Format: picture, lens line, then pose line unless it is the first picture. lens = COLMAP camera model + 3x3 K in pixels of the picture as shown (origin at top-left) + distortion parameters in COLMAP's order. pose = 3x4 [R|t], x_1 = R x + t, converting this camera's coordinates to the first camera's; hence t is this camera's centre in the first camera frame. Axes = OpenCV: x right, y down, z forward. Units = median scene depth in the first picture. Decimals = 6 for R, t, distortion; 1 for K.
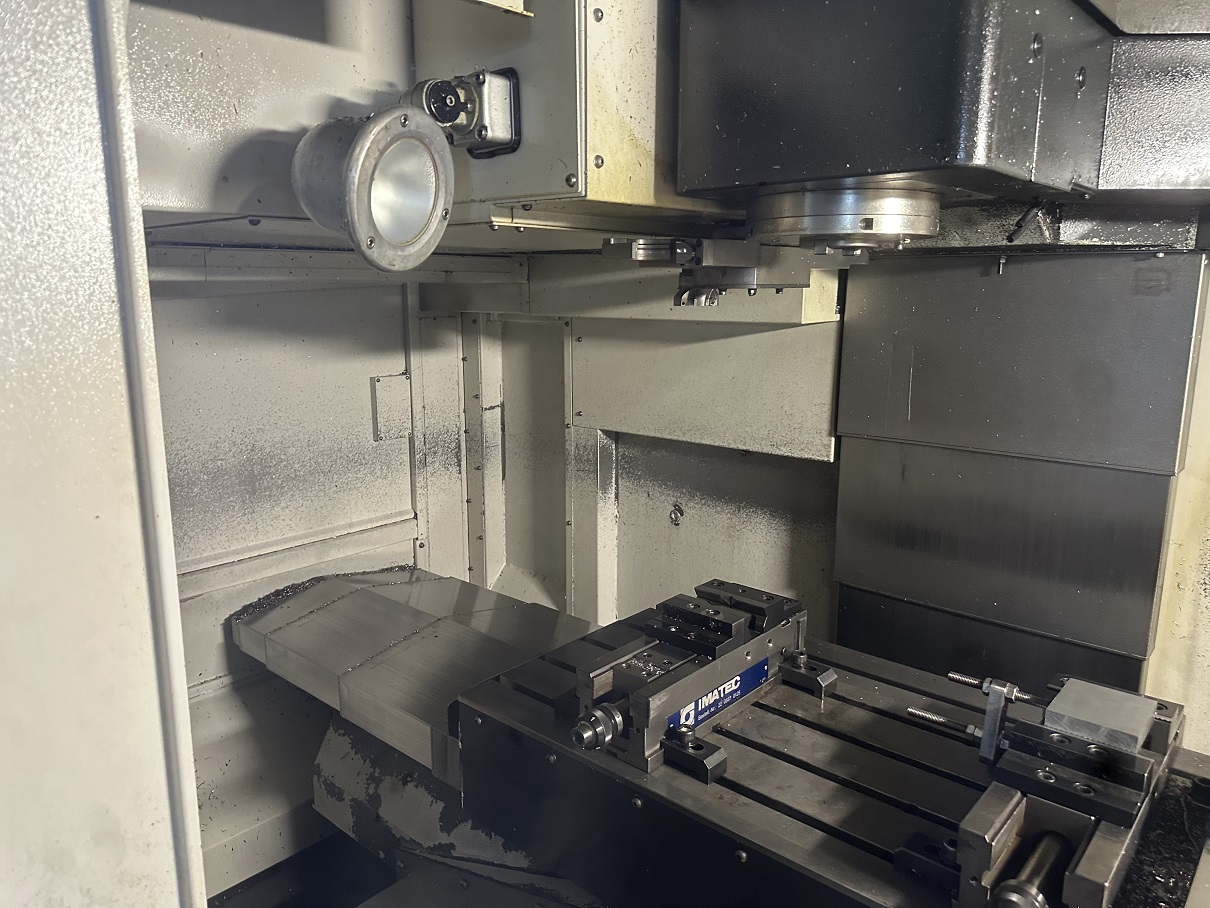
lens RADIAL K [[859.8, 0, 594.3], [0, 859.8, 436.3], [0, 0, 1]] dist [0.026072, -0.037915]
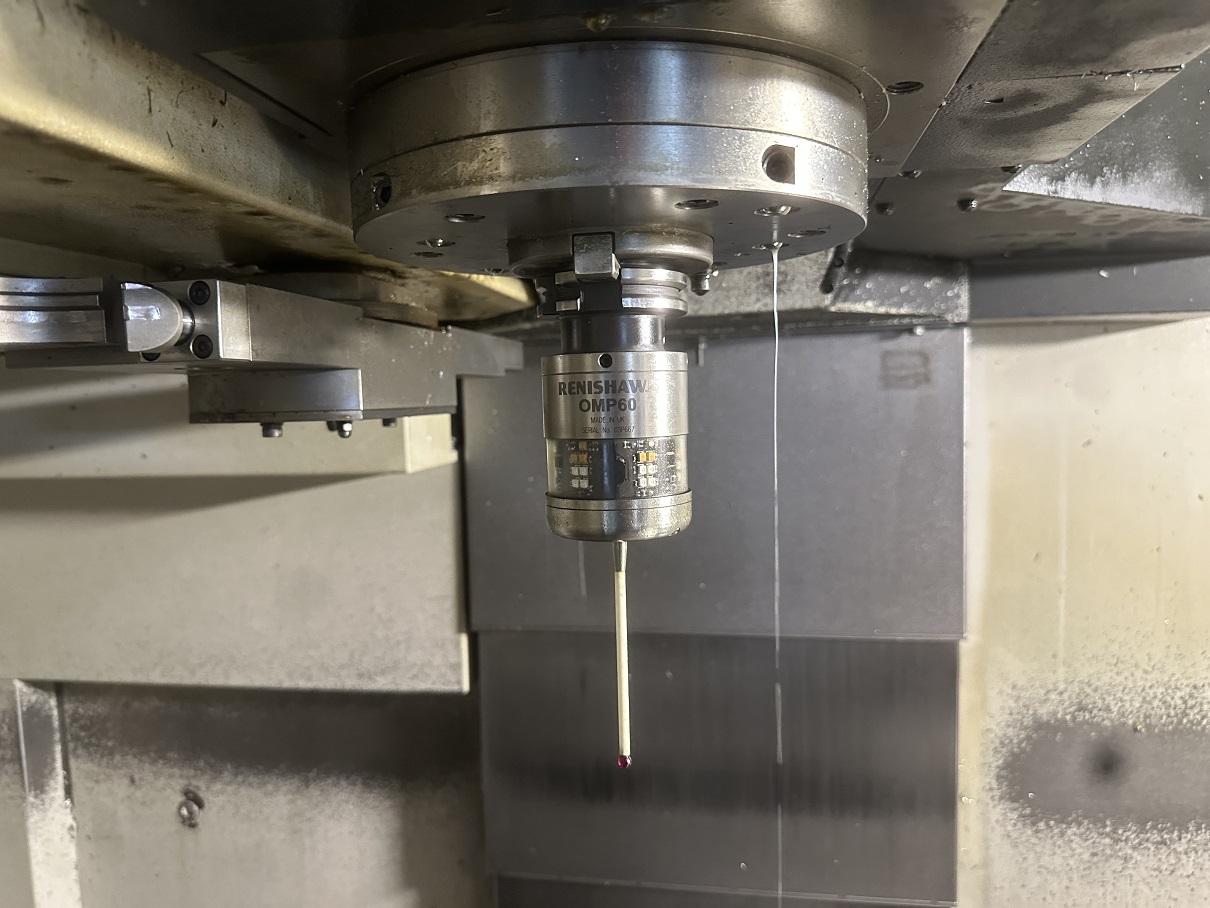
lens RADIAL K [[859.8, 0, 612.6], [0, 859.8, 469.3], [0, 0, 1]] dist [0.026072, -0.037915]
pose [[0.843312, -0.069894, 0.532859, 0.054248], [0.123732, 0.990122, -0.065948, -0.074854], [-0.522986, 0.121546, 0.843630, 0.440430]]
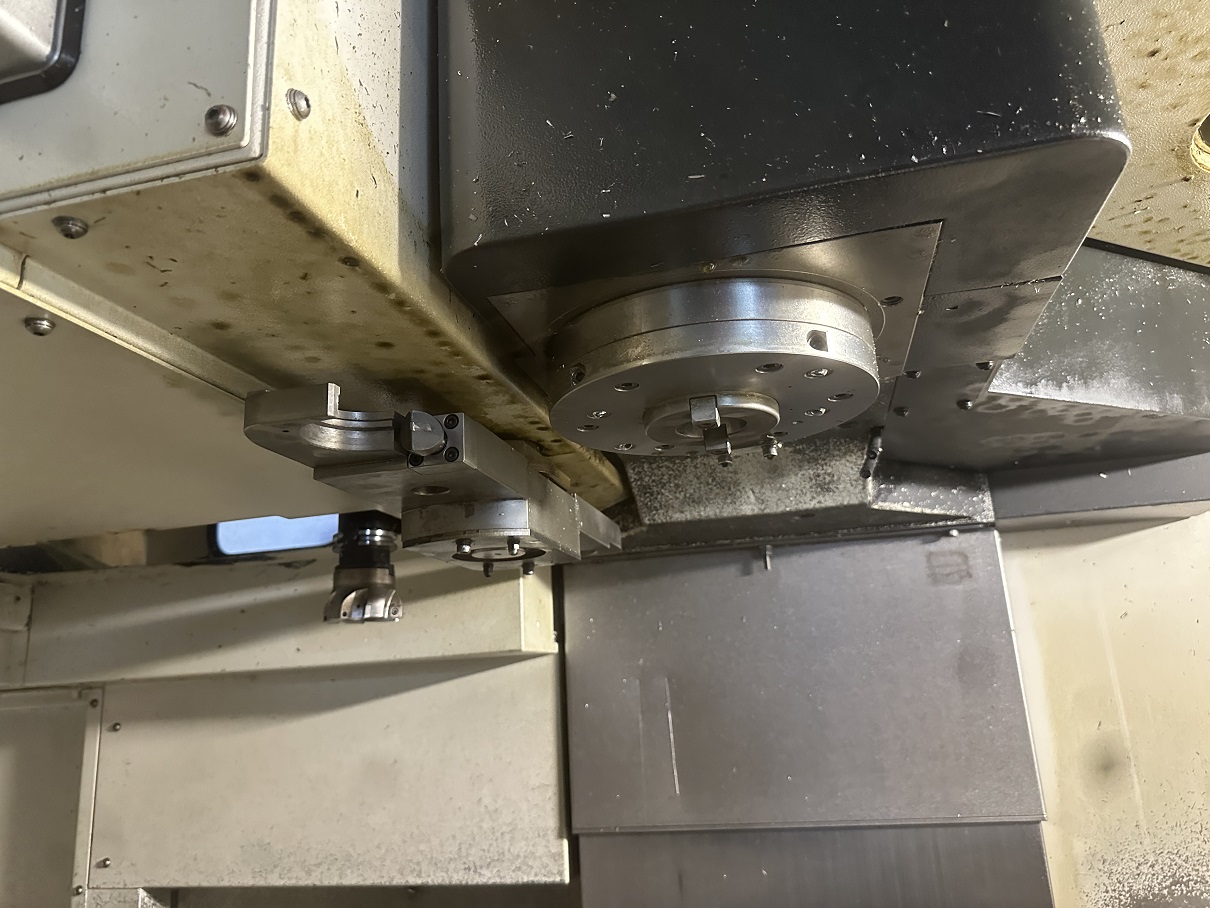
lens RADIAL K [[859.8, 0, 611.4], [0, 859.8, 443.8], [0, 0, 1]] dist [0.026072, -0.037915]
pose [[0.874250, 0.086703, 0.477671, -0.025880], [0.138663, 0.898339, -0.416844, 0.009664], [-0.465252, 0.430661, 0.773351, 0.378766]]
